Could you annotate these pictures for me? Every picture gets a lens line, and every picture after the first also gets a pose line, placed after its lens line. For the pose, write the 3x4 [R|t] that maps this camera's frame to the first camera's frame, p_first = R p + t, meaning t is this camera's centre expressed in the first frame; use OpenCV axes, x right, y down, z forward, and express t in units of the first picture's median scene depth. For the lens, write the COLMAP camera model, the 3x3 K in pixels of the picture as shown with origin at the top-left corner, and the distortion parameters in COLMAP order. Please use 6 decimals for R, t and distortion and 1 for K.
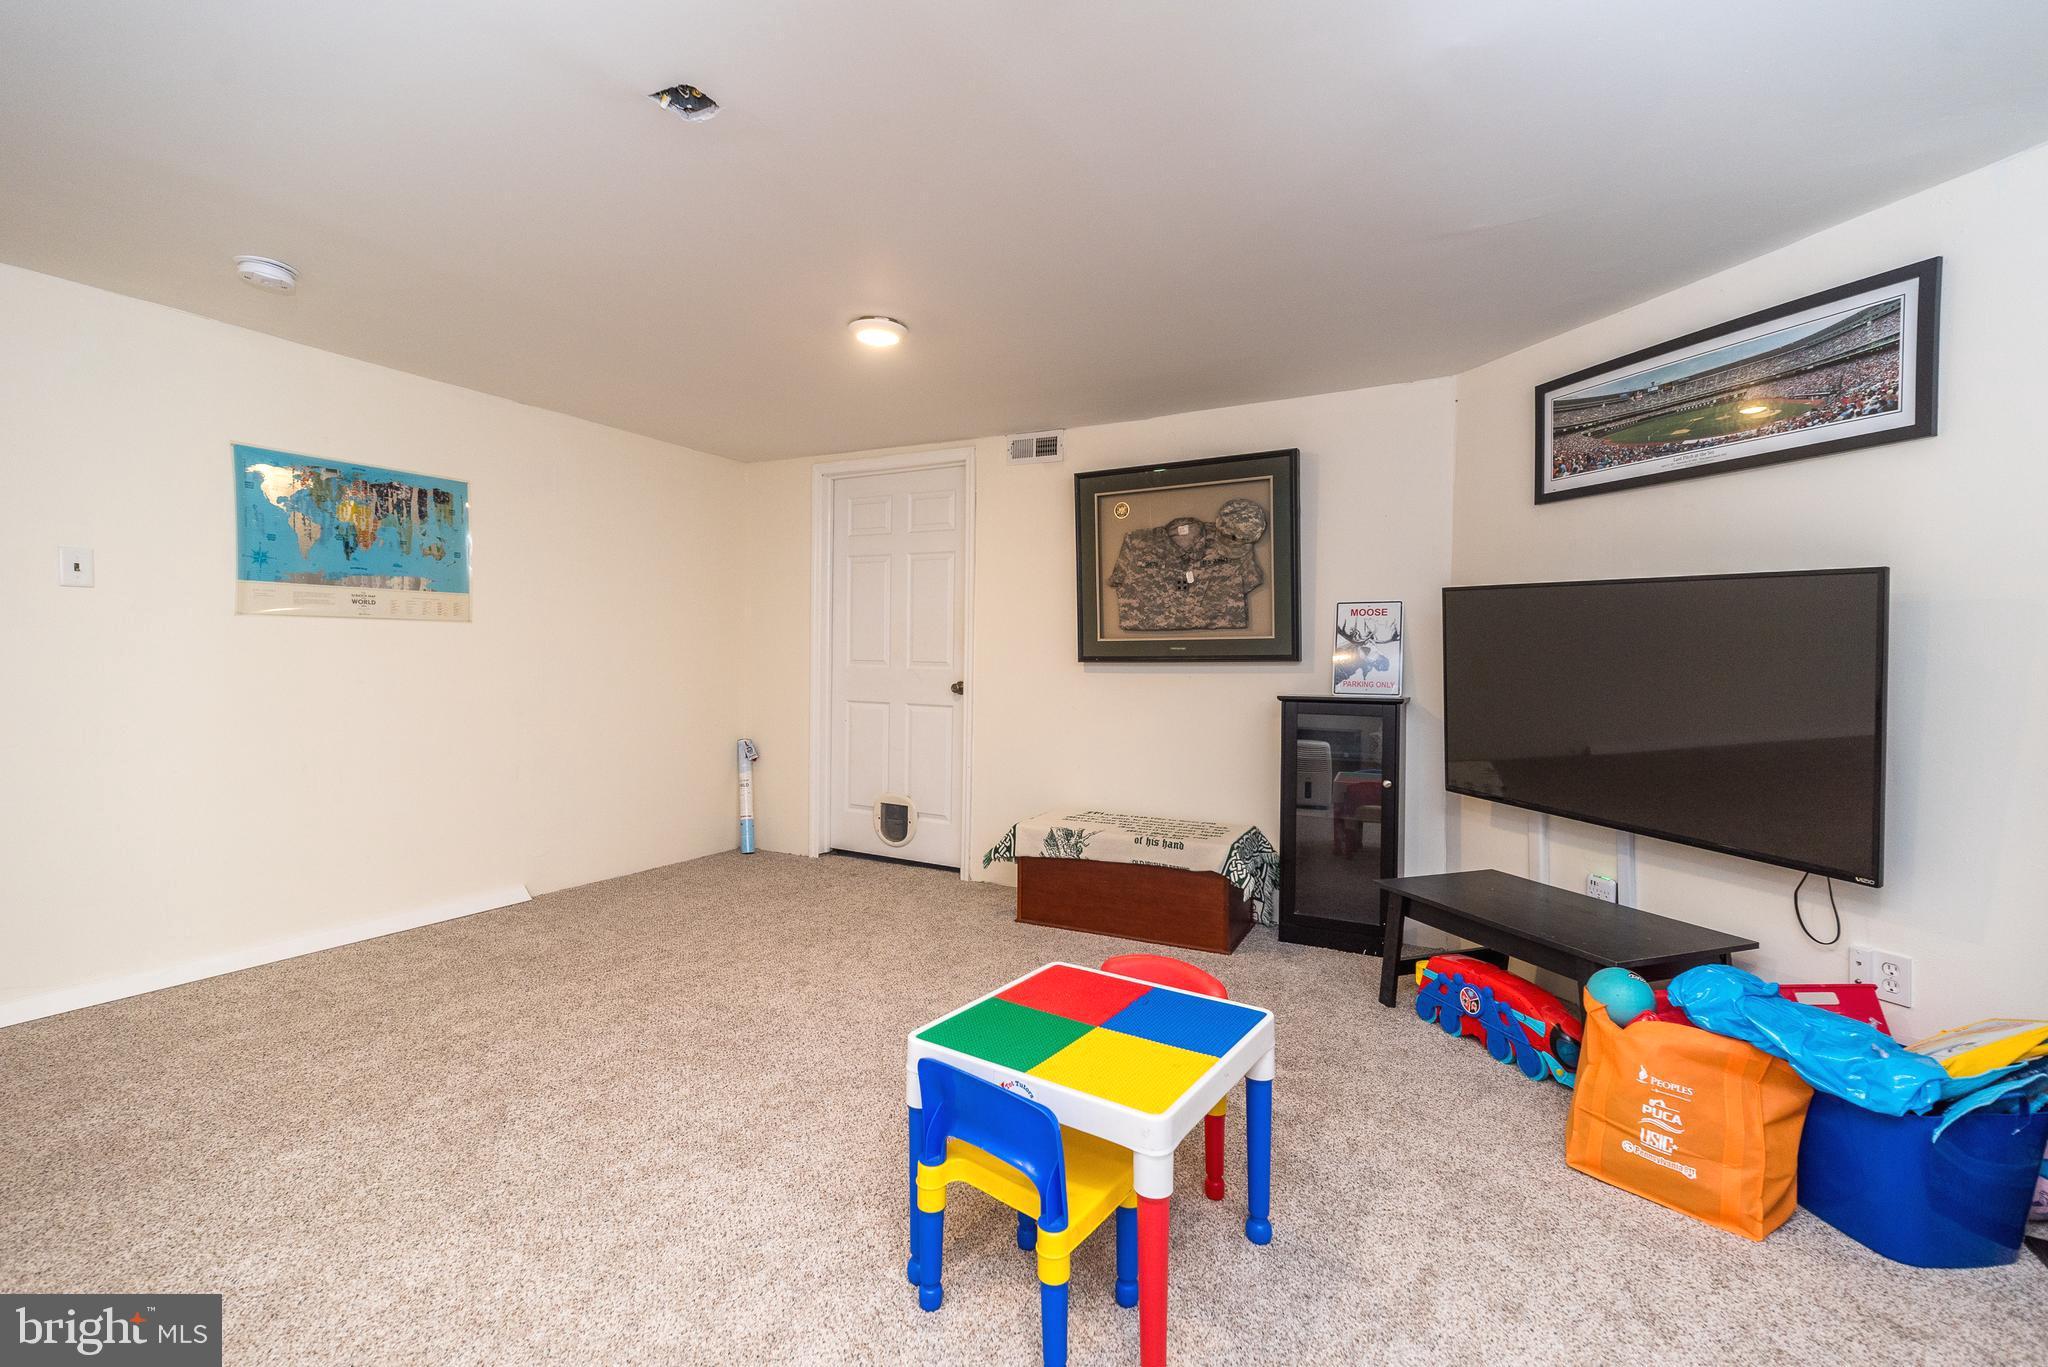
lens RADIAL K [[877.2, 0, 1024.0], [0, 877.2, 683.5], [0, 0, 1]] dist [0.002172, 0.000225]
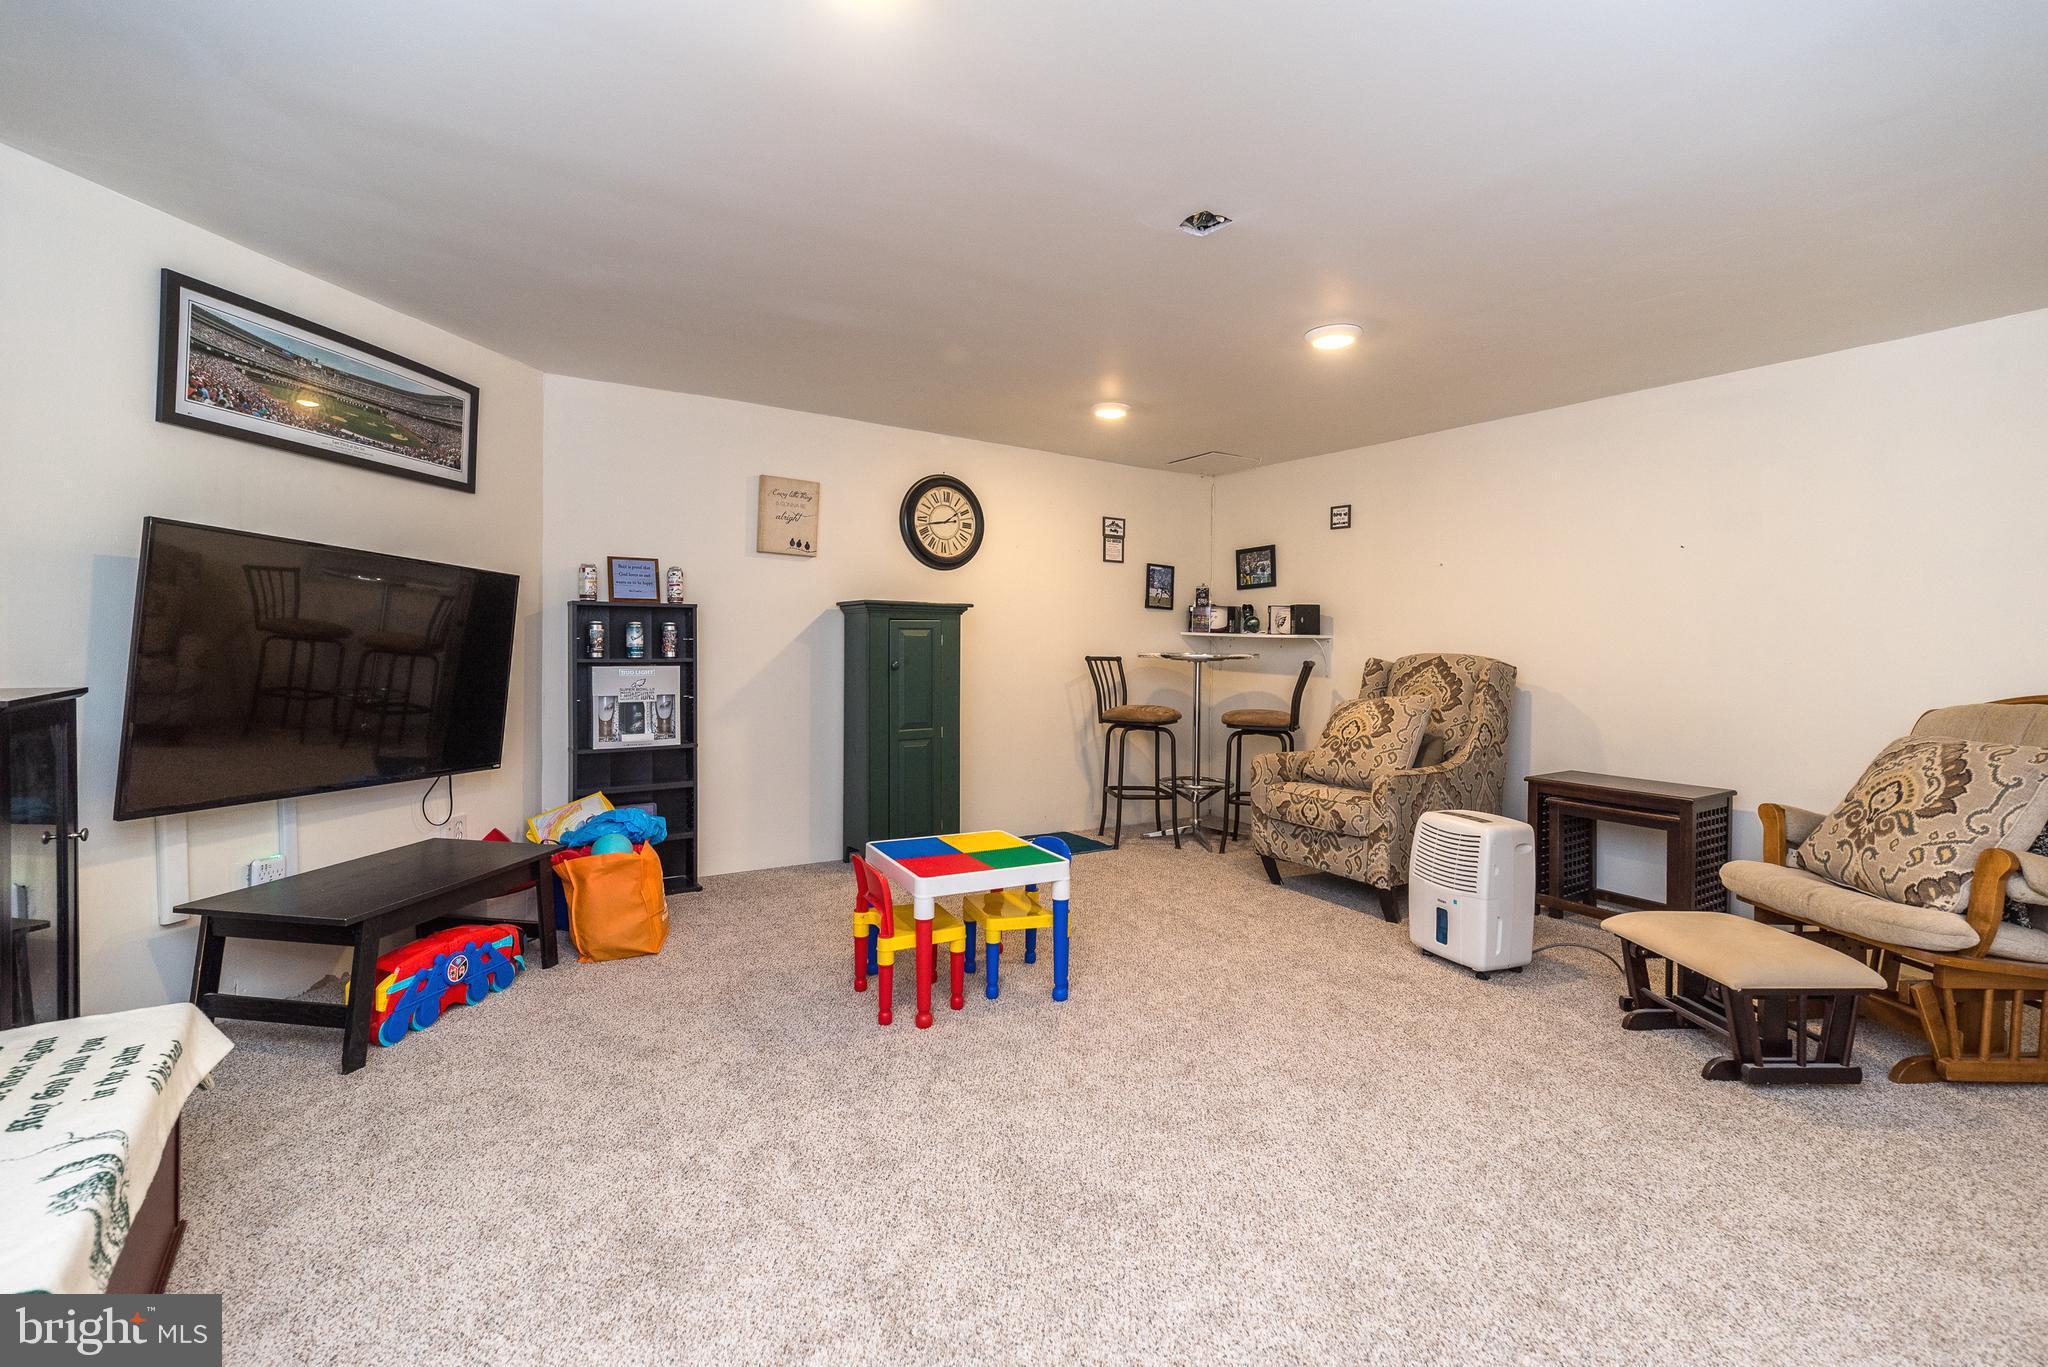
lens RADIAL K [[908.8, 0, 1025.7], [0, 908.8, 621.1], [0, 0, 1]] dist [0.001724, 0.000737]
pose [[-0.884690, -0.012099, 0.466024, -0.381642], [-0.010658, 0.999927, 0.005728, -0.034779], [-0.466059, 0.000101, -0.884754, 1.126595]]
